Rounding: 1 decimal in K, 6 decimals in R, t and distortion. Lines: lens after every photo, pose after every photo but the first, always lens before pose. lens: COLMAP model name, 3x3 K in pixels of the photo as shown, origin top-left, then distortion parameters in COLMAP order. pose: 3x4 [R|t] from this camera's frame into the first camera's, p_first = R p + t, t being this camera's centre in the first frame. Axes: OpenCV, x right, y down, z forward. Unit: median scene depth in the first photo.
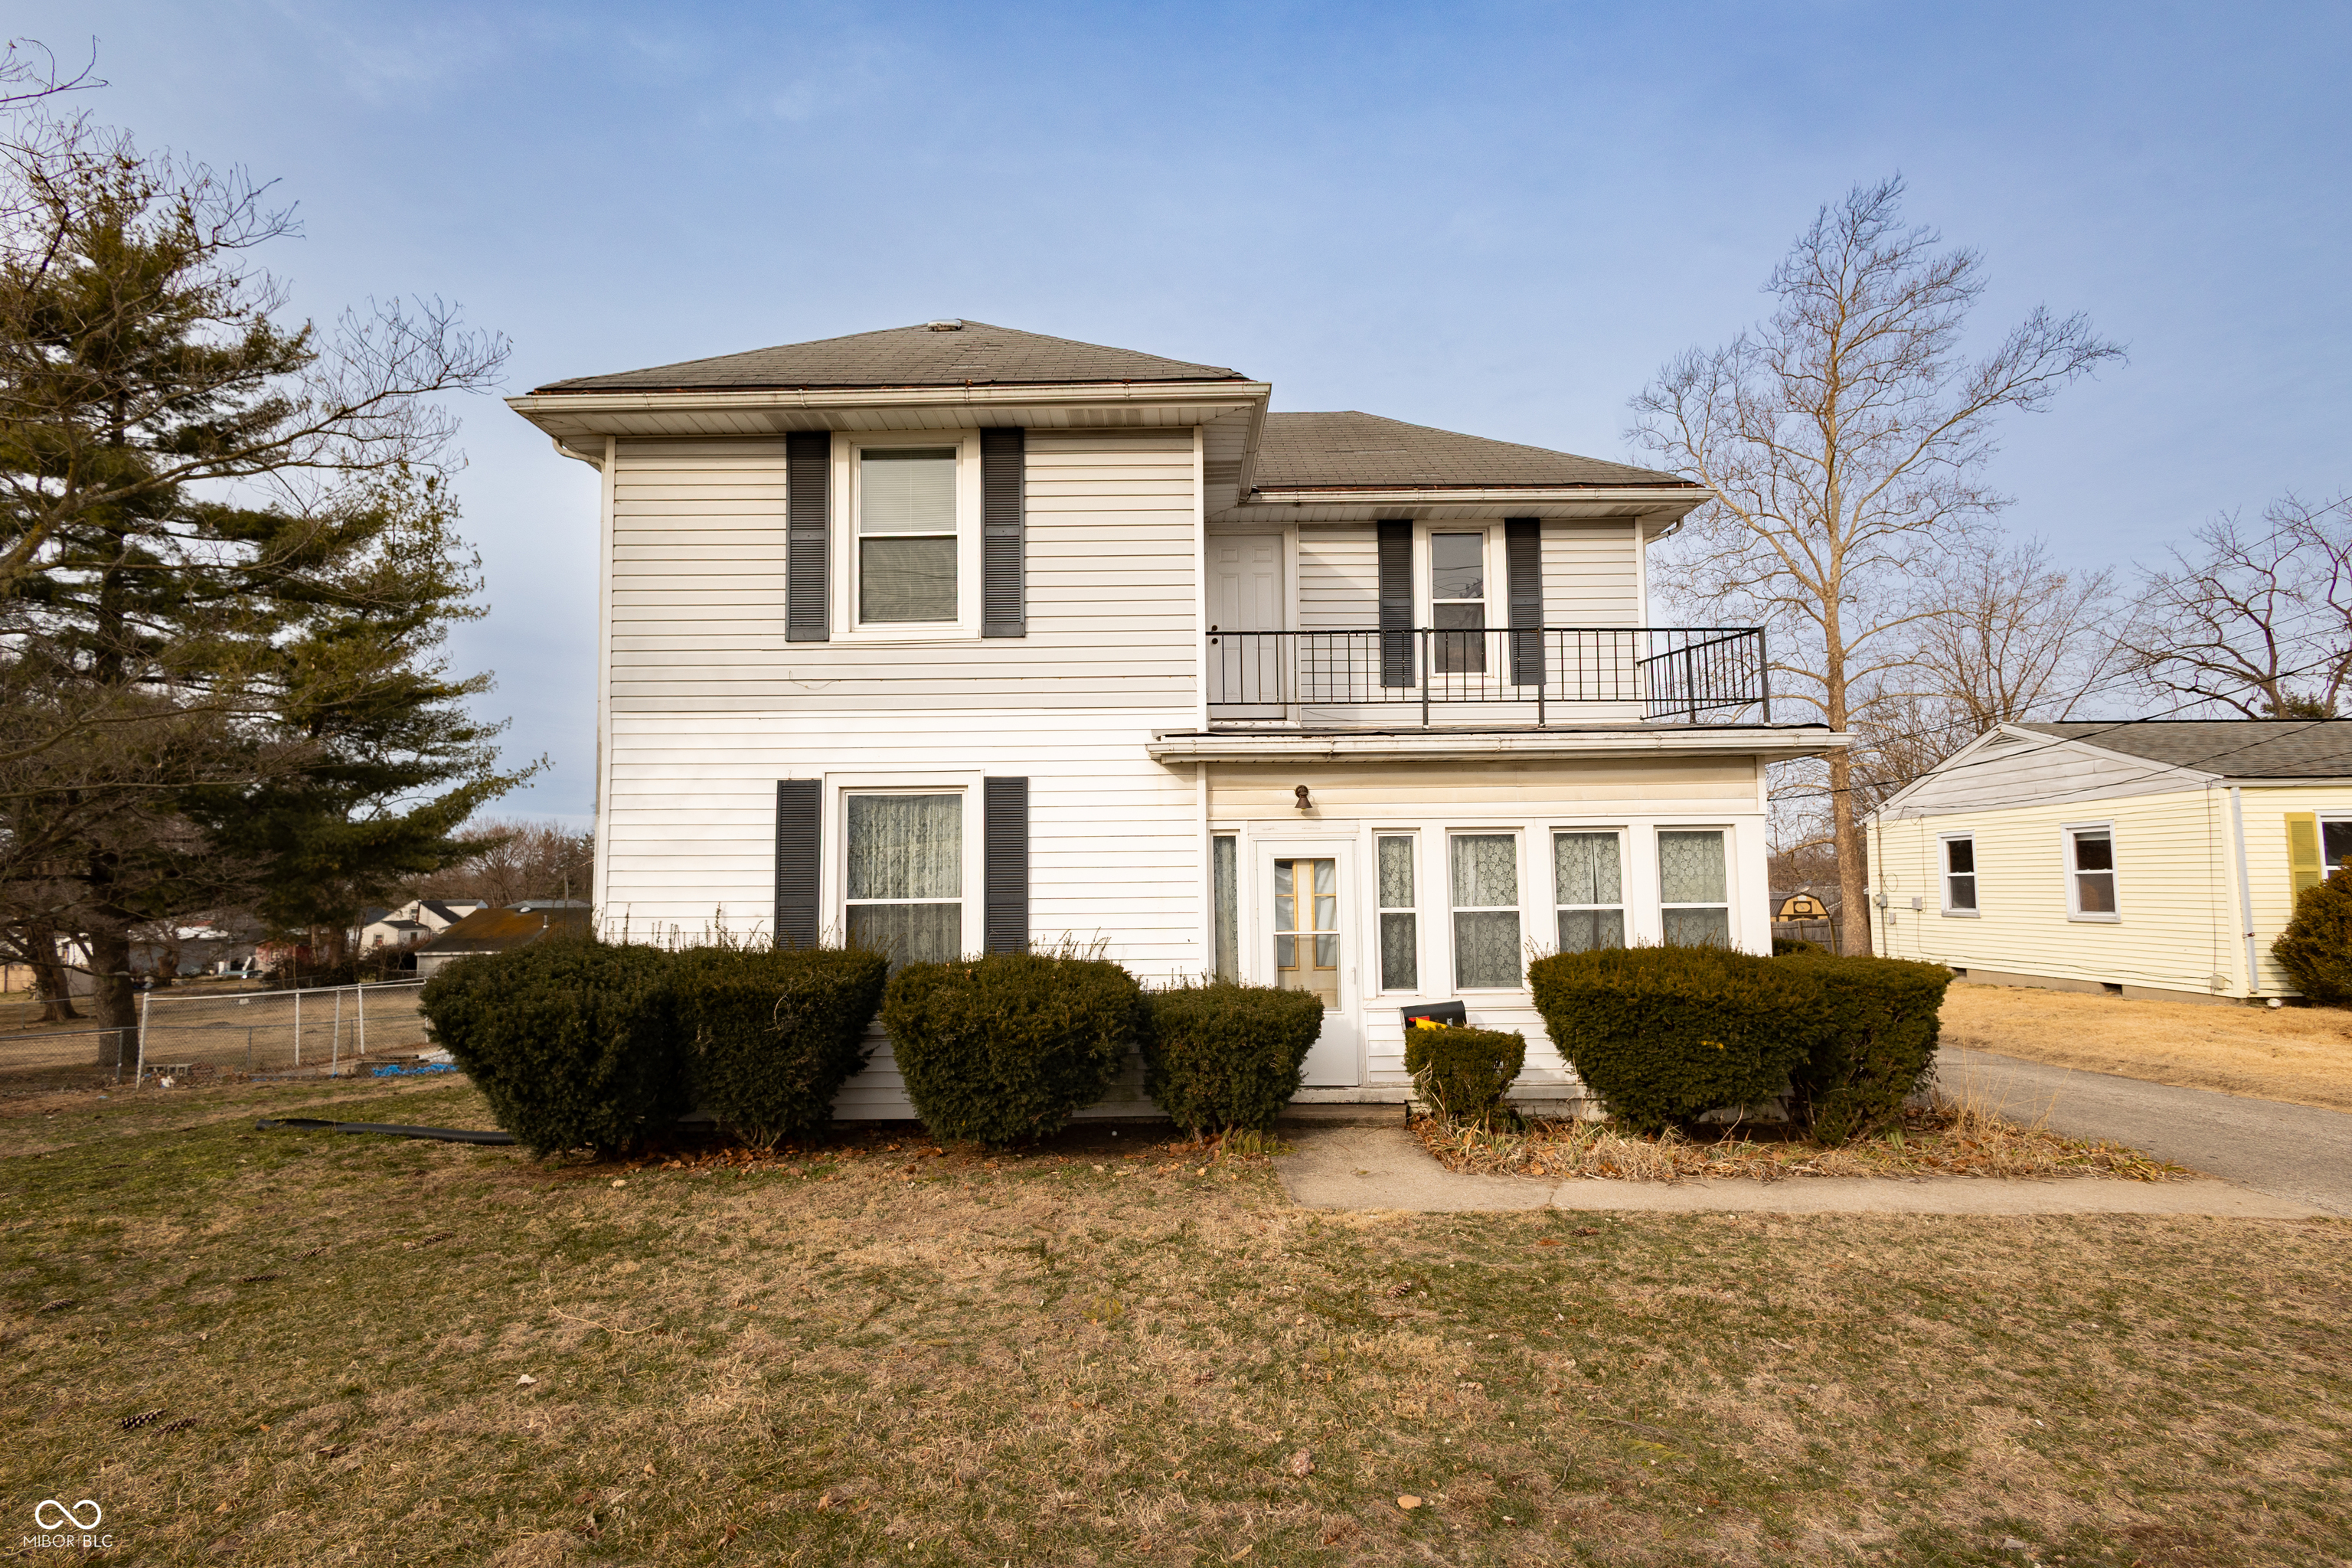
lens RADIAL K [[1139.1, 0, 1176.0], [0, 1139.1, 784.0], [0, 0, 1]] dist [0.003302, -0.000501]
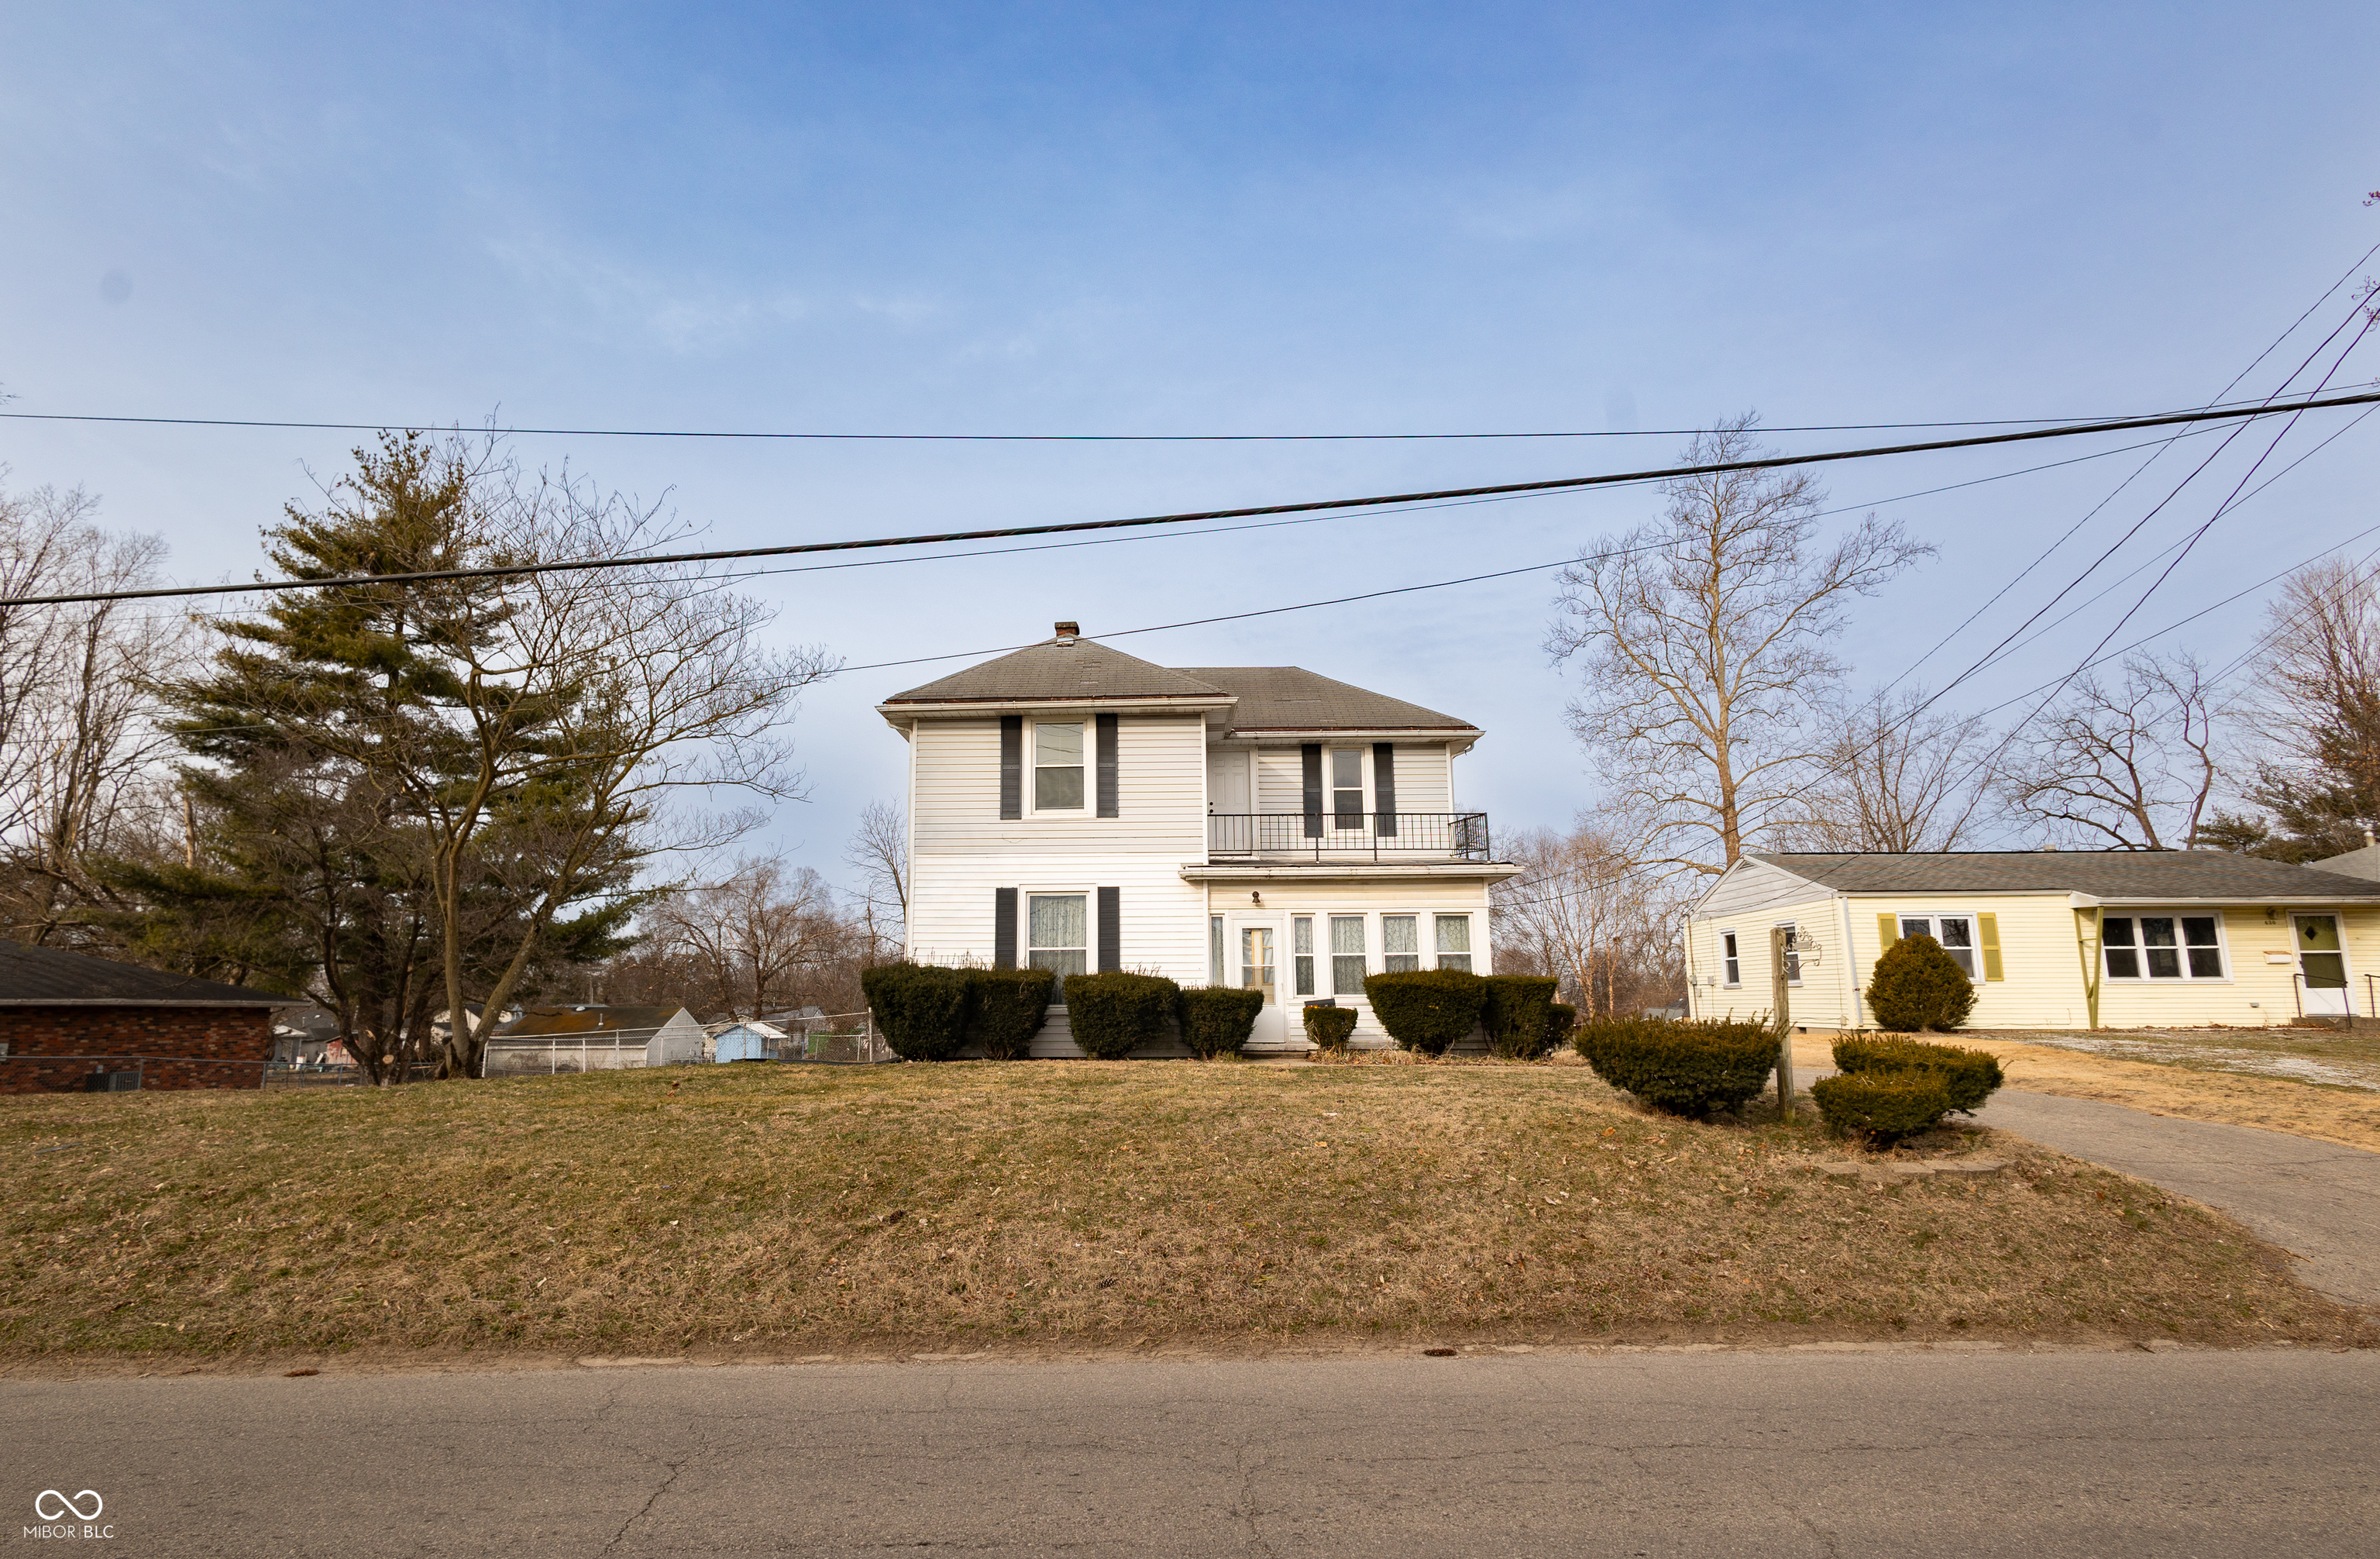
lens RADIAL K [[1228.7, 0, 1144.7], [0, 1228.7, 782.7], [0, 0, 1]] dist [0.022345, 0.000008]
pose [[0.999858, 0.002103, -0.016698, -0.046979], [-0.003638, 0.995714, -0.092410, 0.010710], [0.016432, 0.092458, 0.995581, -1.129363]]
